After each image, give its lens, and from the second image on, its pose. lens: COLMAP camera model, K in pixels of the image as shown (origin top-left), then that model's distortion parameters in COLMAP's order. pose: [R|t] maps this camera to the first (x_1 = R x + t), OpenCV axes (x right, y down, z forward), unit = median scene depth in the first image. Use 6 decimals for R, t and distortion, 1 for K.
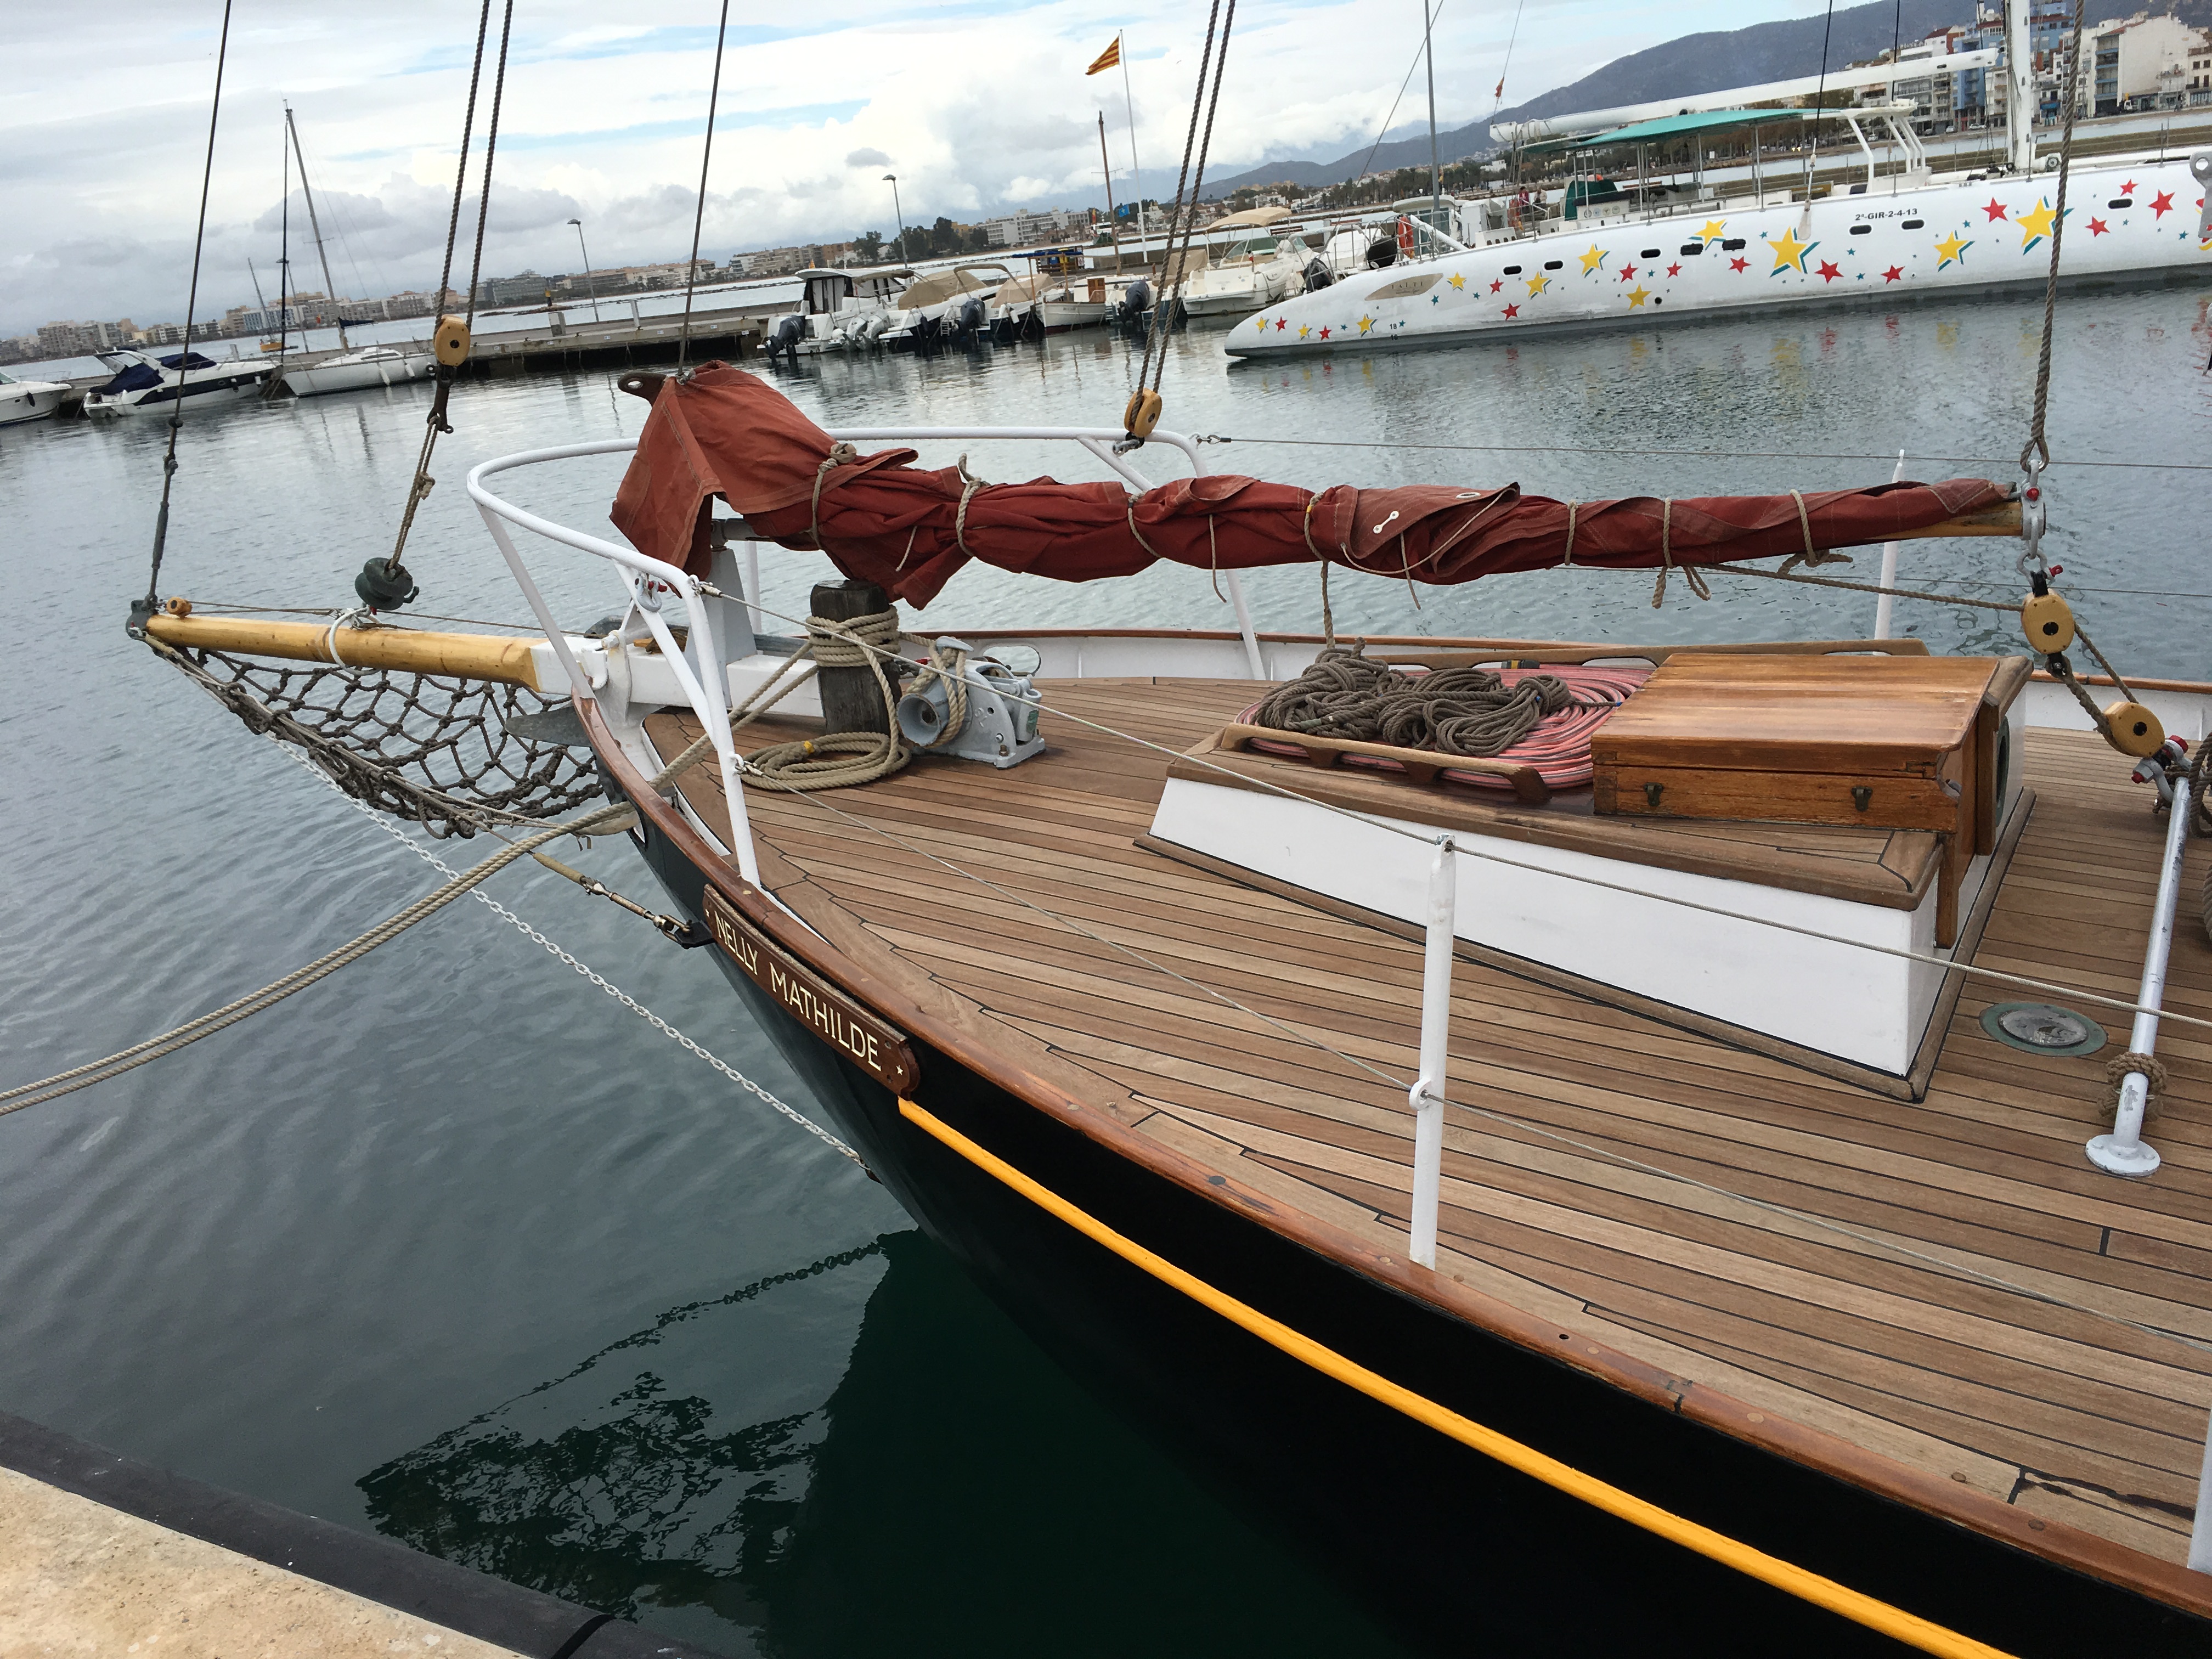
lens RADIAL K [[1843.1, 0, 1106.0], [0, 1843.1, 829.5], [0, 0, 1]] dist [0.057668, -0.117216]
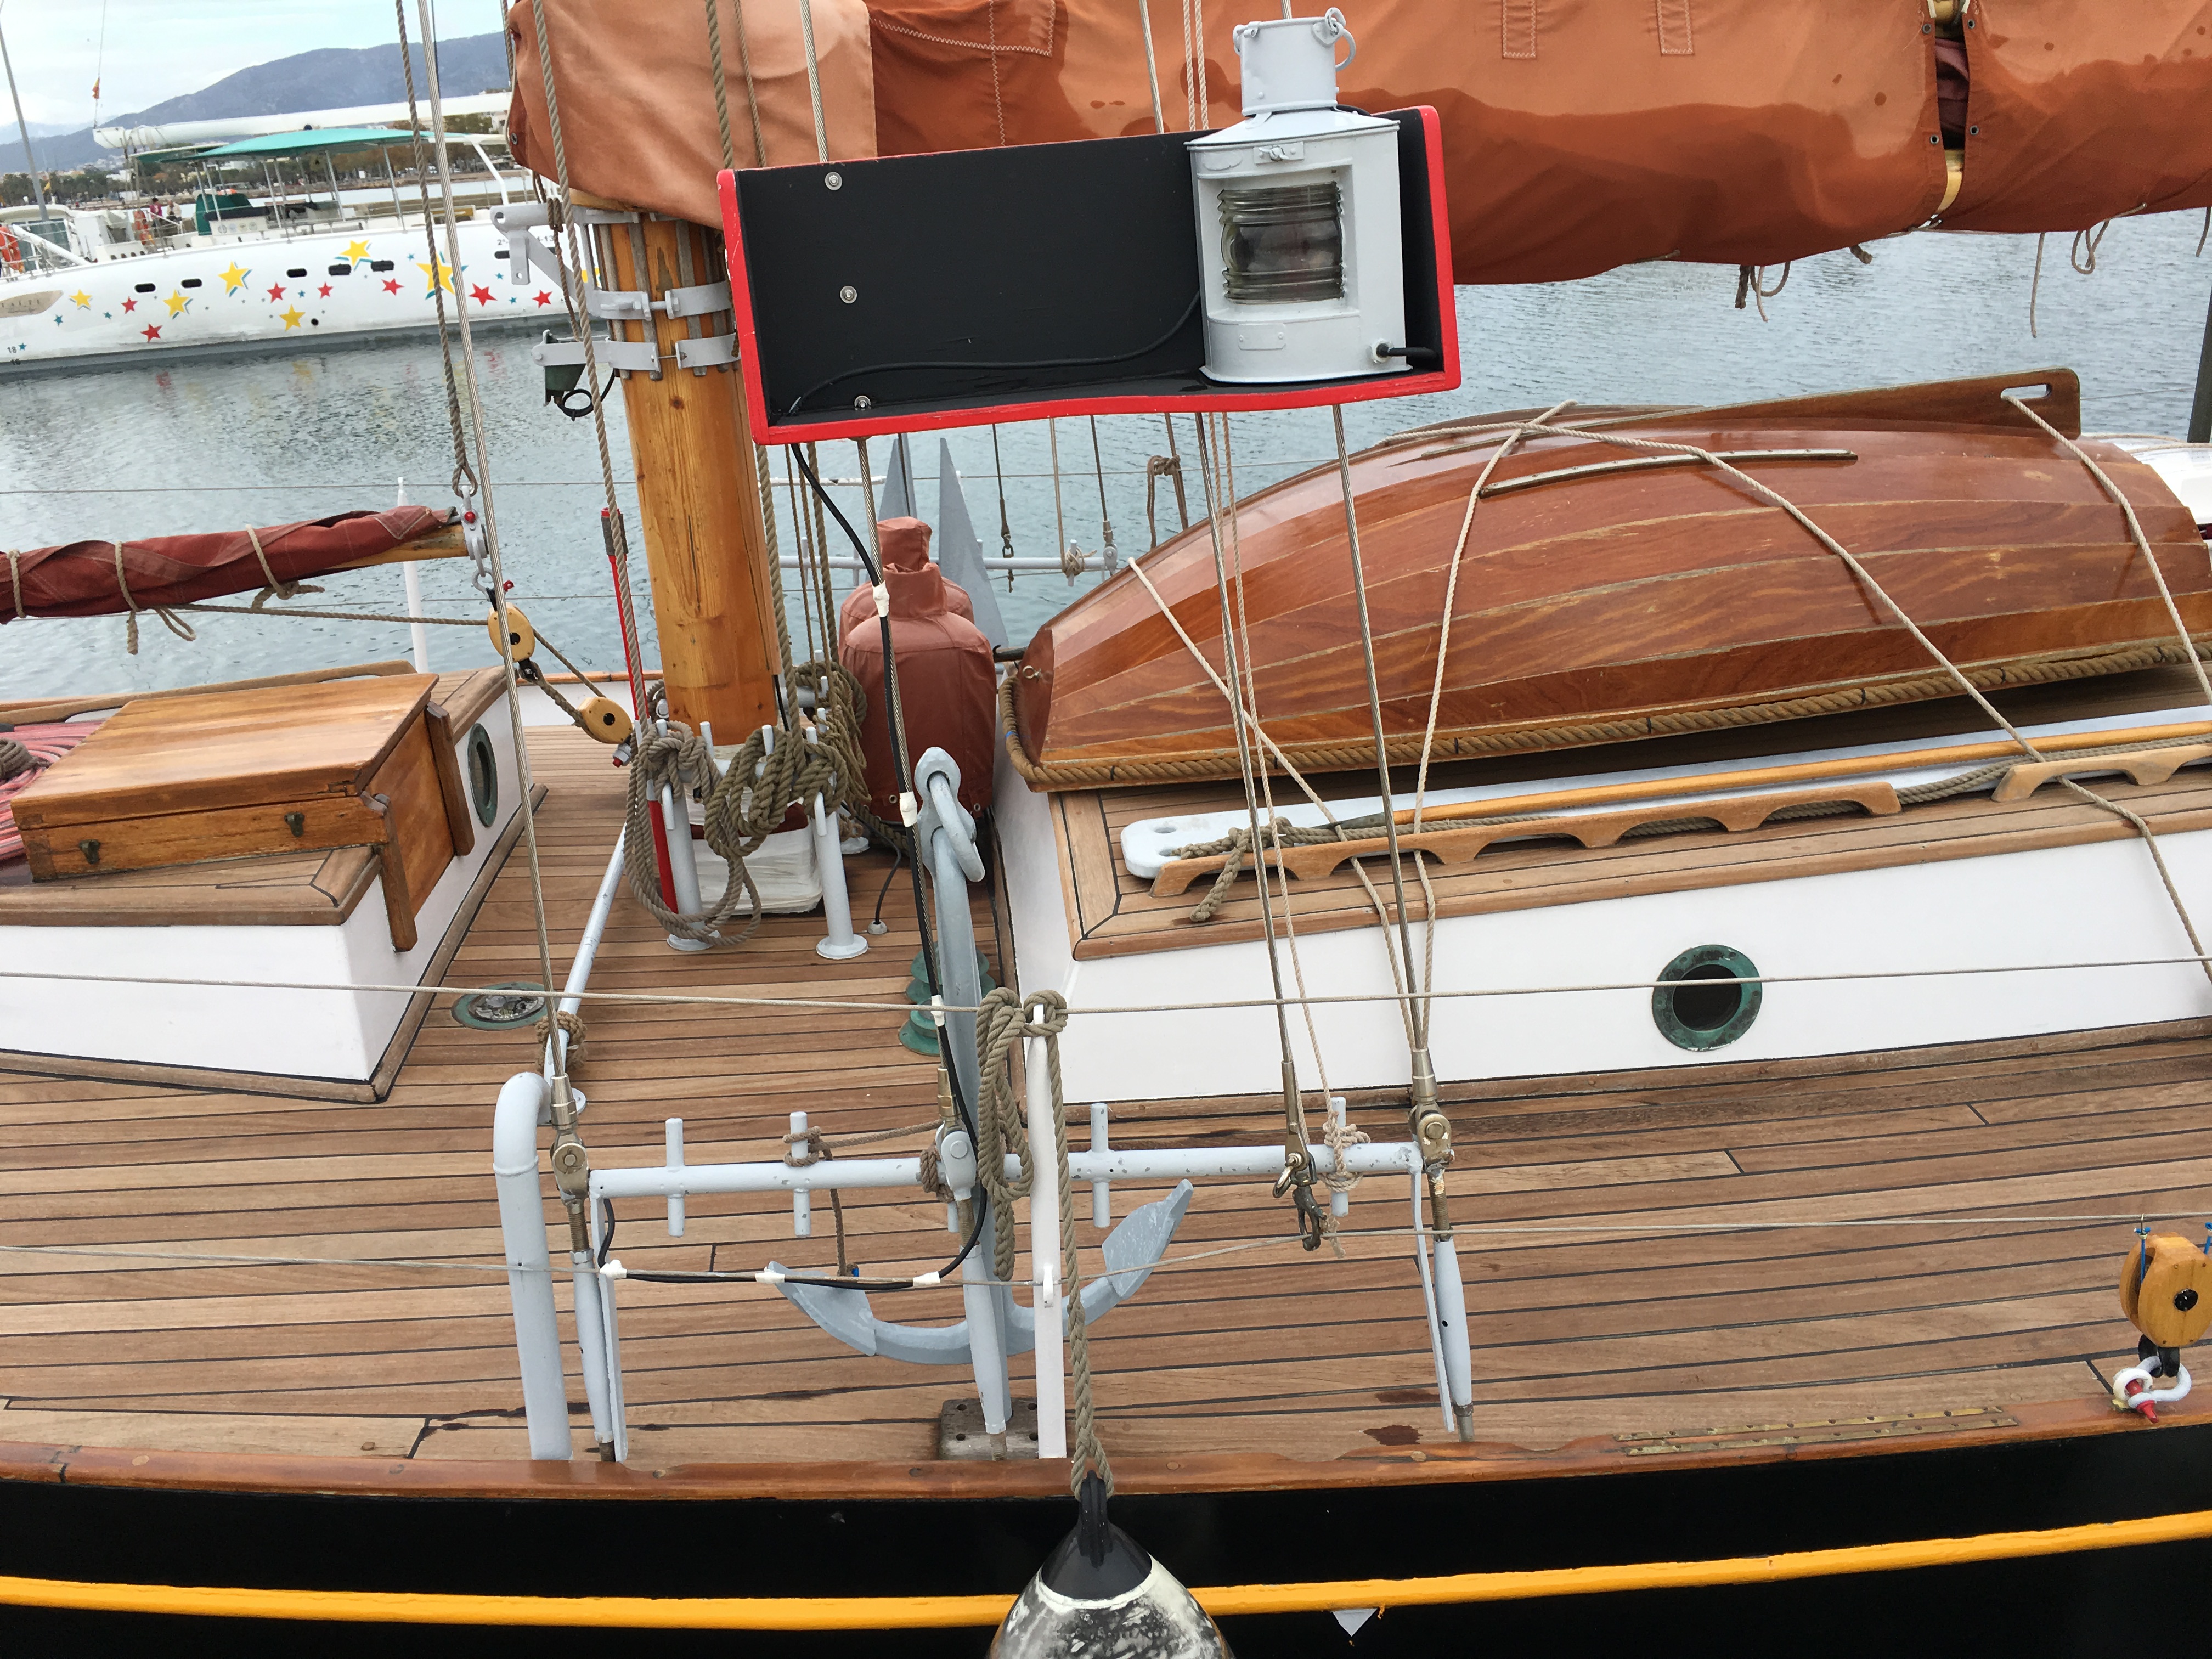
lens RADIAL K [[1843.1, 0, 1106.0], [0, 1843.1, 829.5], [0, 0, 1]] dist [0.057668, -0.117216]
pose [[0.781731, -0.158443, 0.603153, 0.127942], [0.165298, 0.985236, 0.044575, 0.013580], [-0.601310, 0.064854, 0.796379, -0.082645]]
